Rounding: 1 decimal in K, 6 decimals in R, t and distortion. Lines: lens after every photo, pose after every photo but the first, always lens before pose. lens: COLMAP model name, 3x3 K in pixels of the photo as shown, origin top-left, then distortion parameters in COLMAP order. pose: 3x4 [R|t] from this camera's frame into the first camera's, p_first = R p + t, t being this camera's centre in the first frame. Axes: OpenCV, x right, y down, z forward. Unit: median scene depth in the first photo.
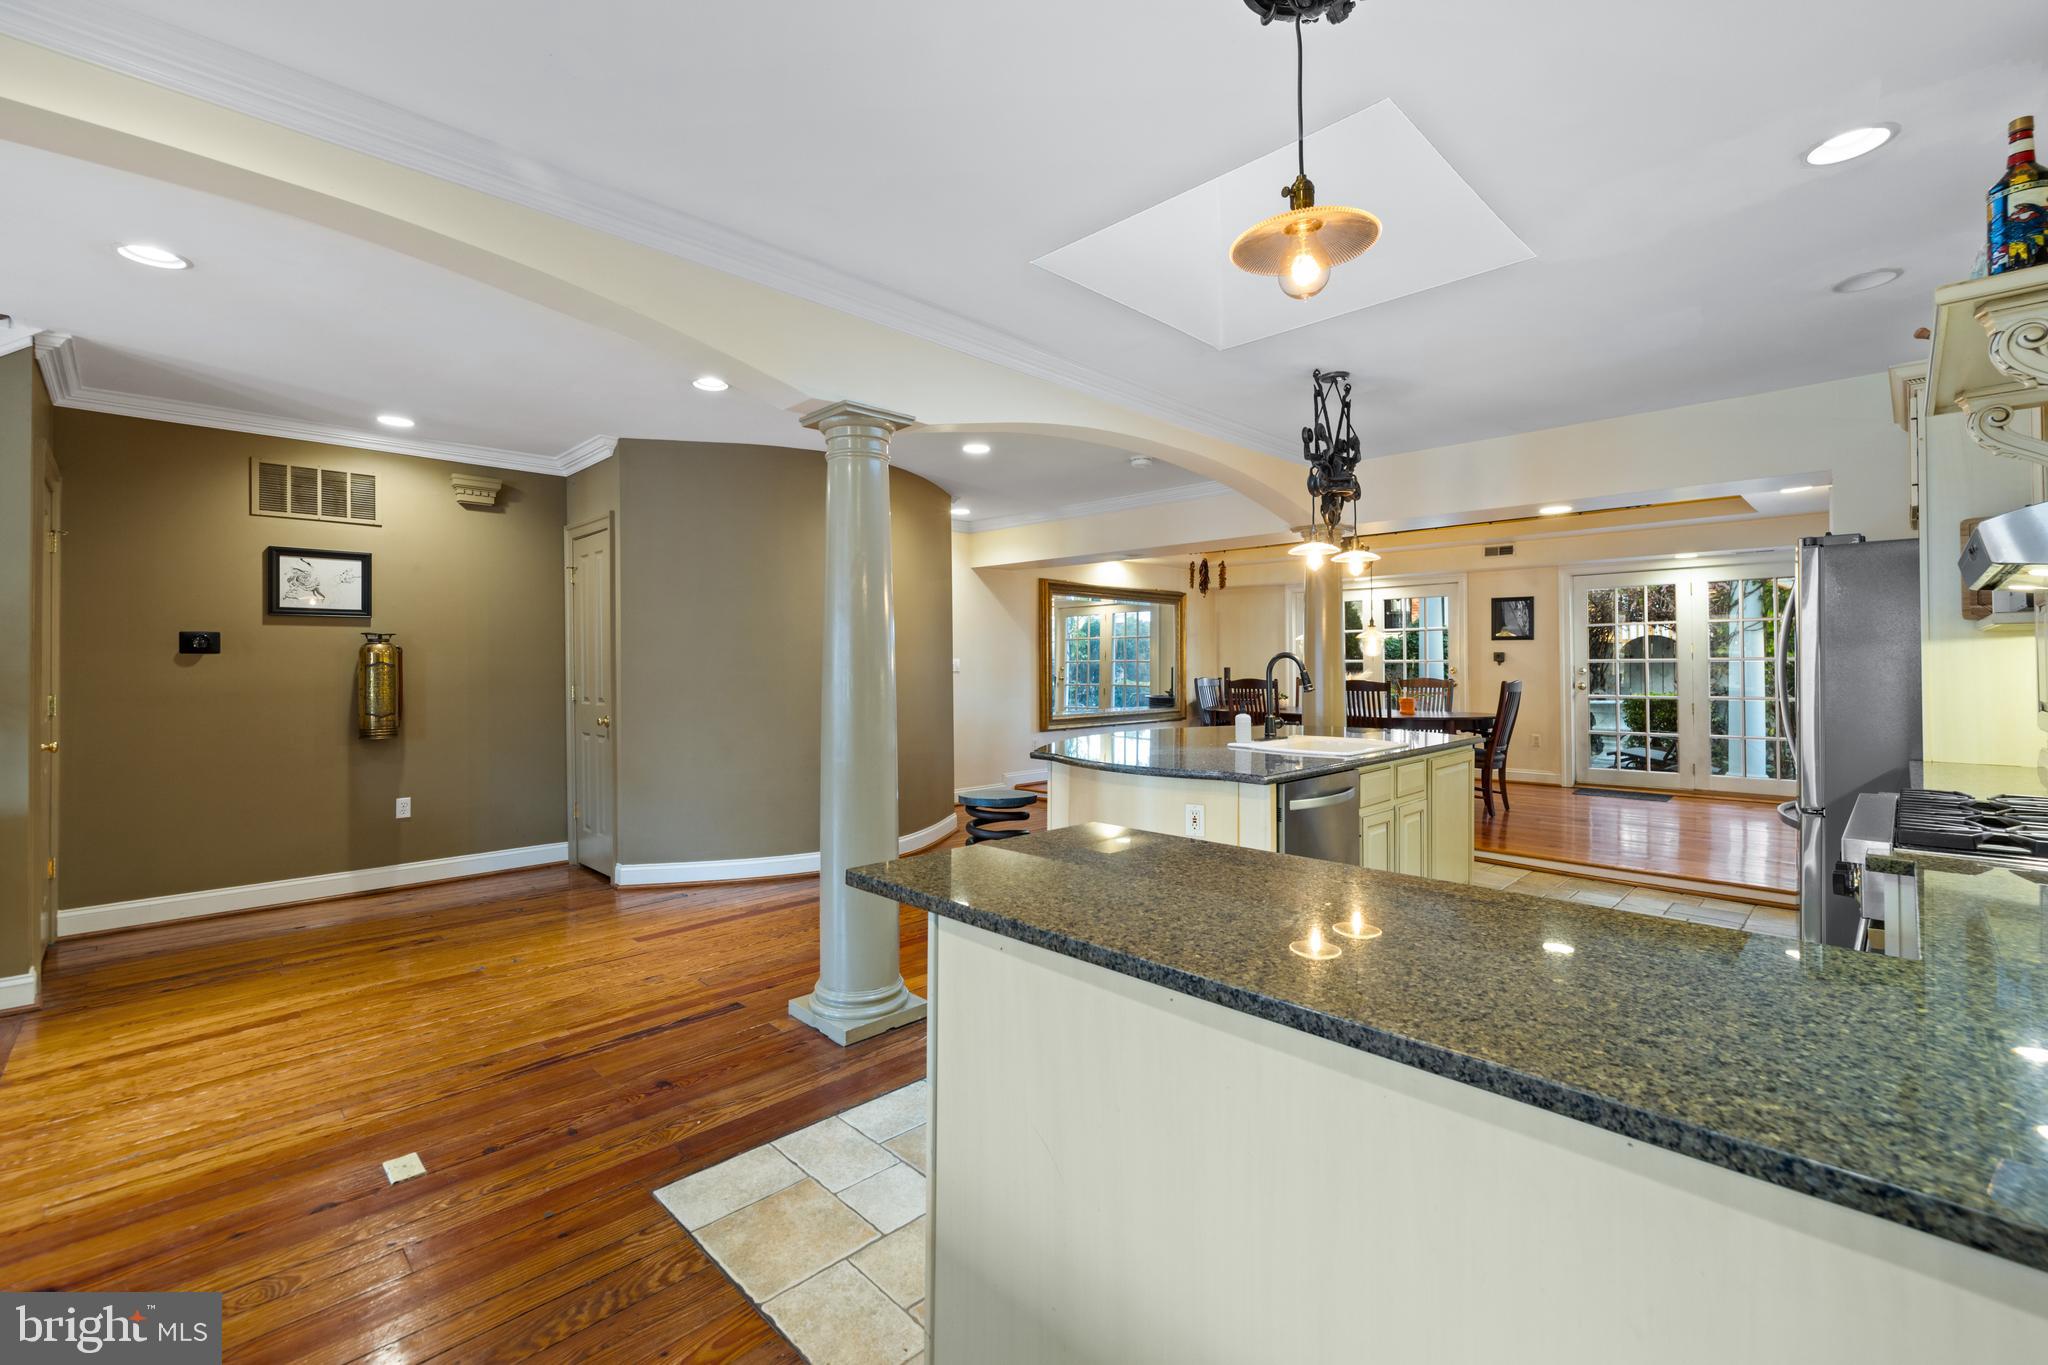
lens RADIAL K [[867.8, 0, 1012.5], [0, 867.8, 657.4], [0, 0, 1]] dist [0.003056, 0.000138]
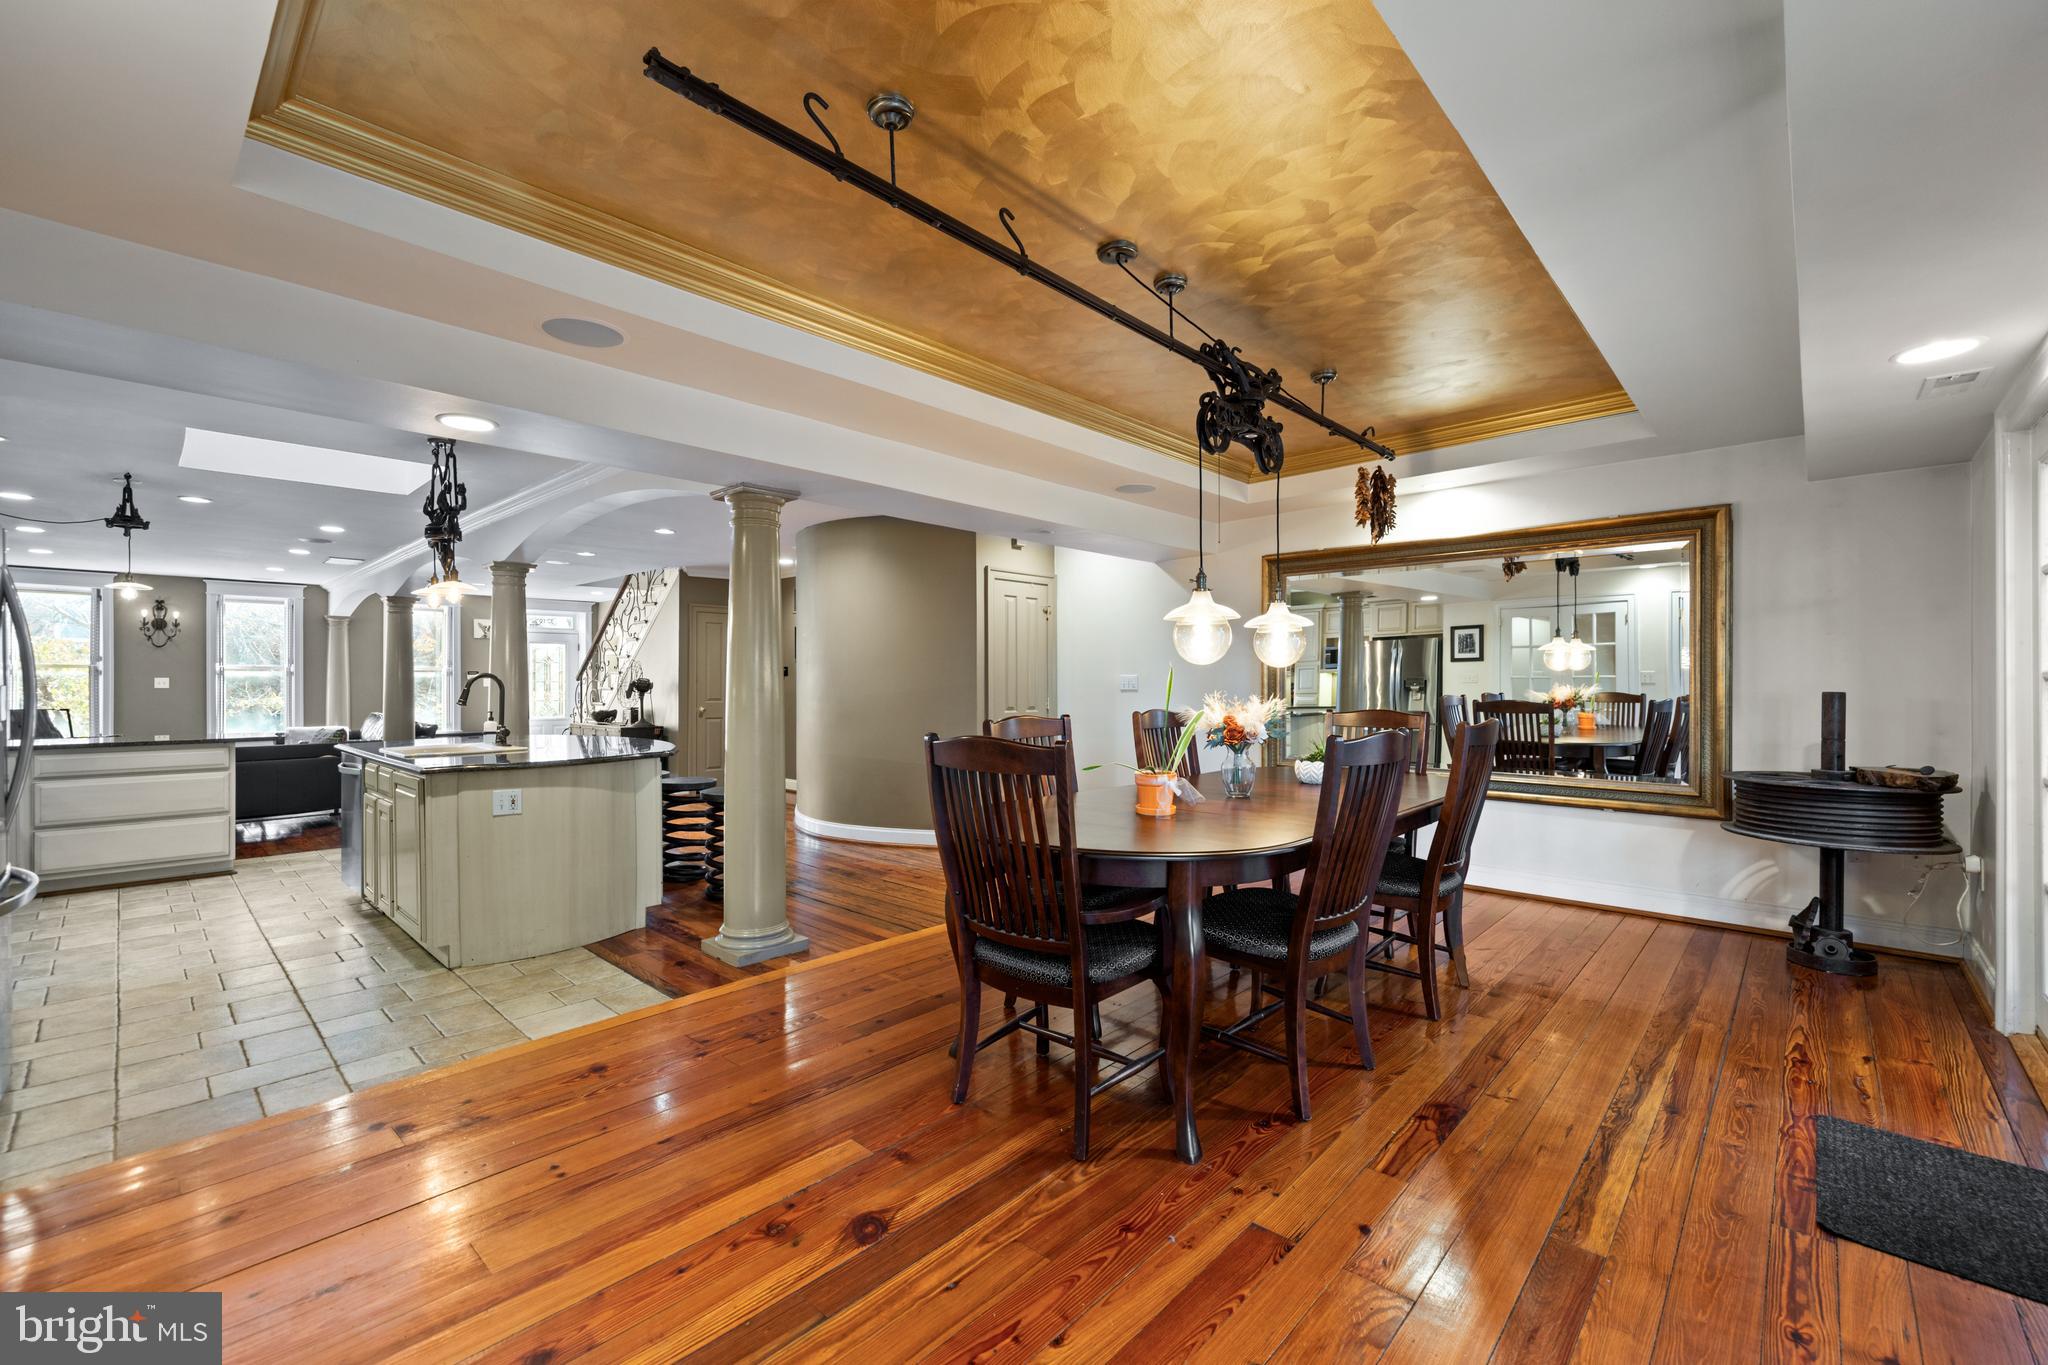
lens RADIAL K [[870.8, 0, 1011.4], [0, 870.8, 680.6], [0, 0, 1]] dist [0.001942, 0.000355]
pose [[0.020936, 0.002207, -0.999778, 0.875121], [0.008300, 0.999963, 0.002382, 0.004024], [0.999746, -0.008348, 0.020917, 0.966969]]
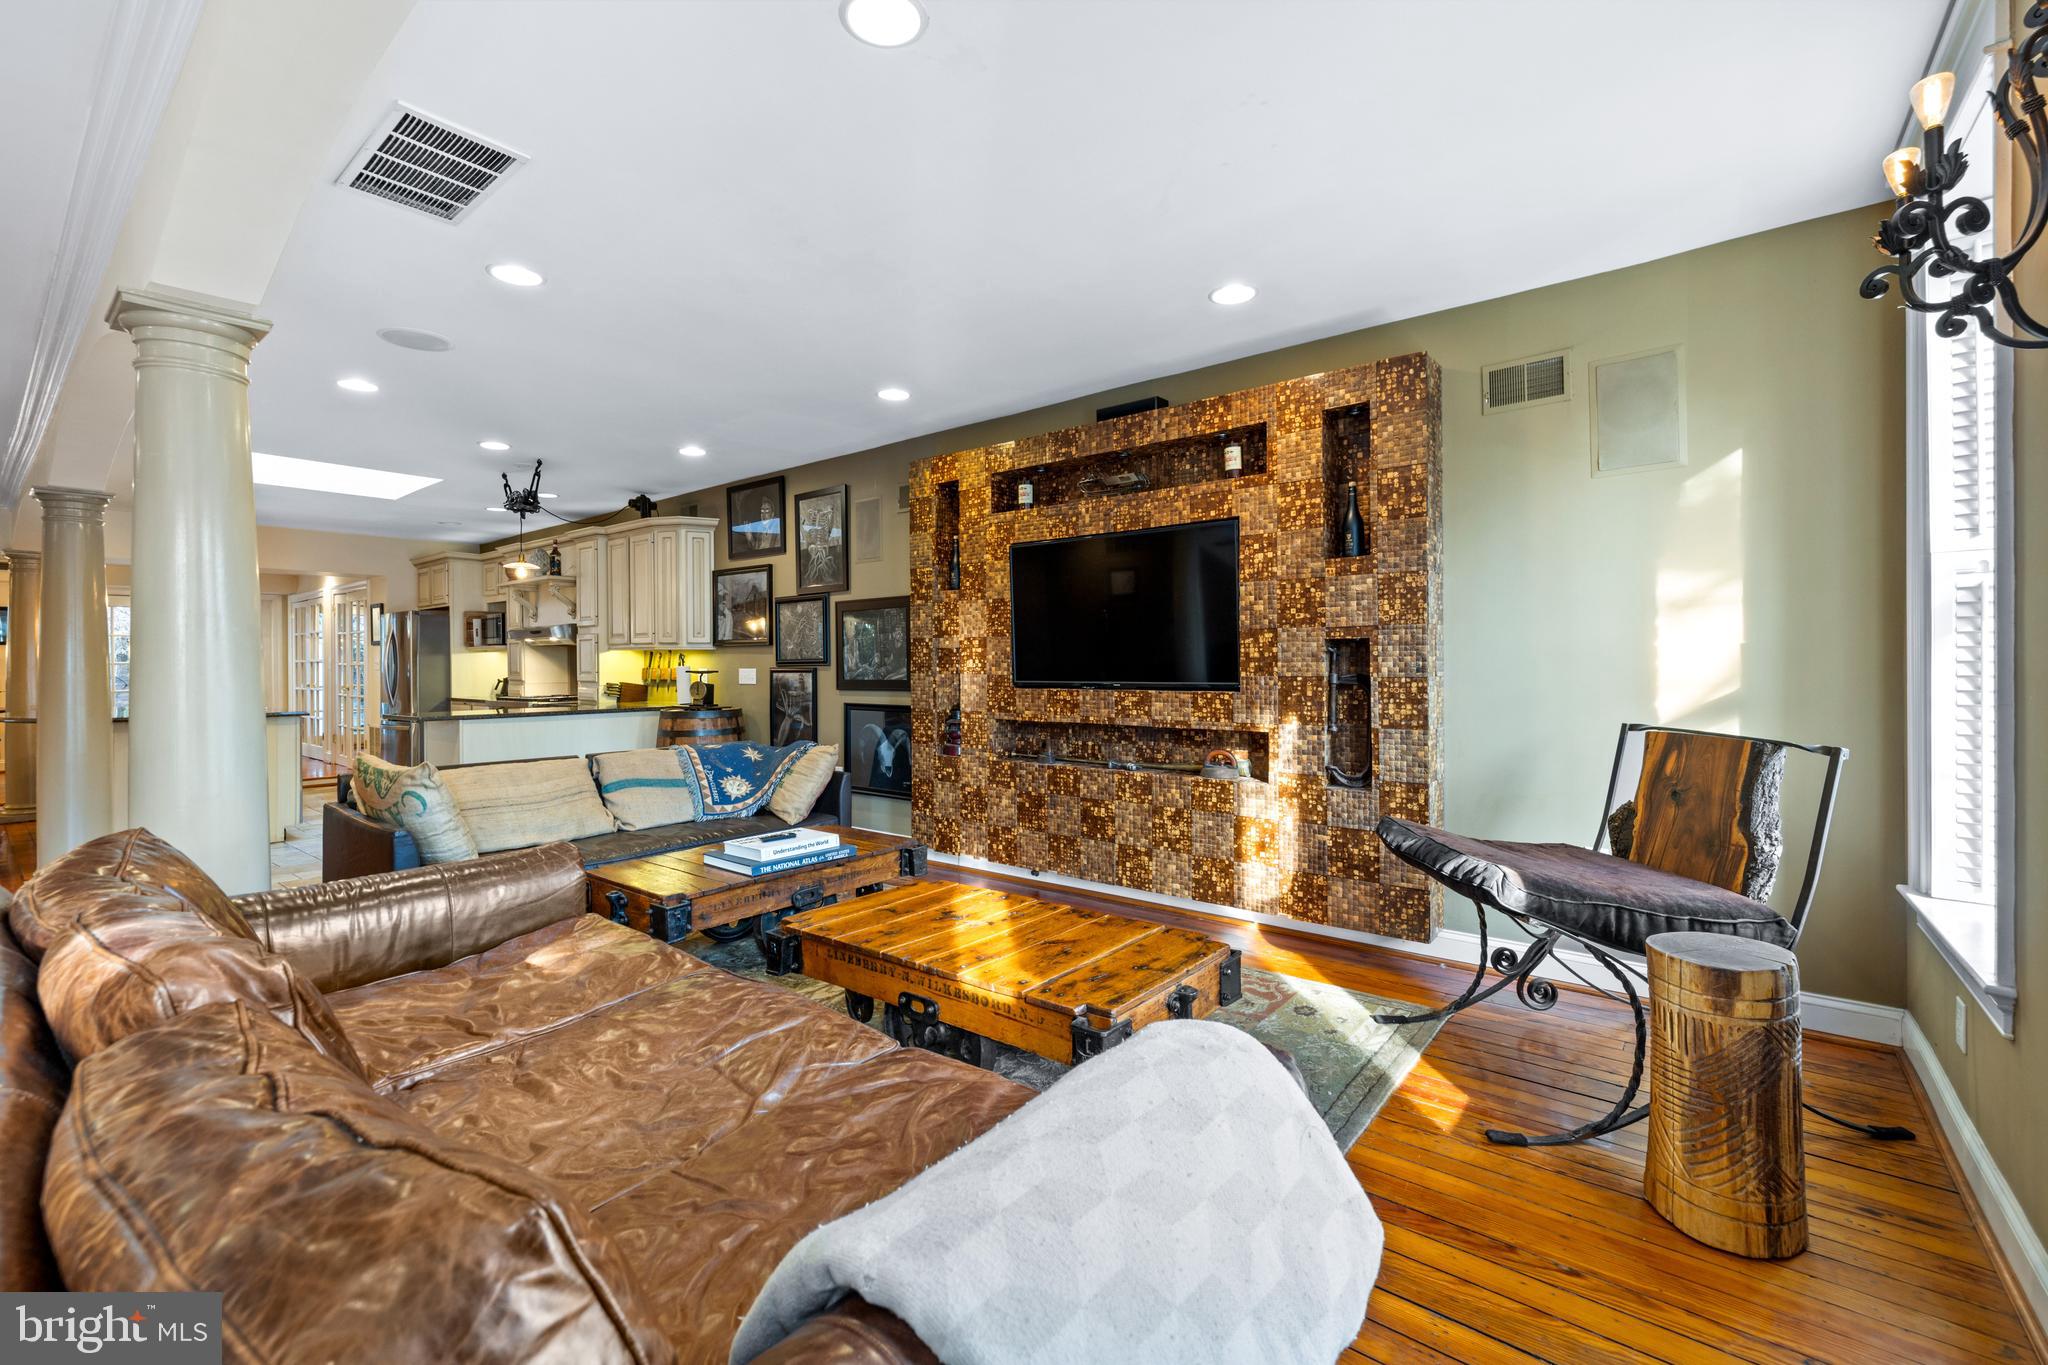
lens RADIAL K [[859.9, 0, 1010.1], [0, 859.9, 665.4], [0, 0, 1]] dist [0.001255, 0.001086]
pose [[-0.111957, 0.003500, 0.993707, -0.813123], [-0.000261, 0.999994, -0.003552, 0.012027], [-0.993713, -0.000657, -0.111955, -0.194898]]
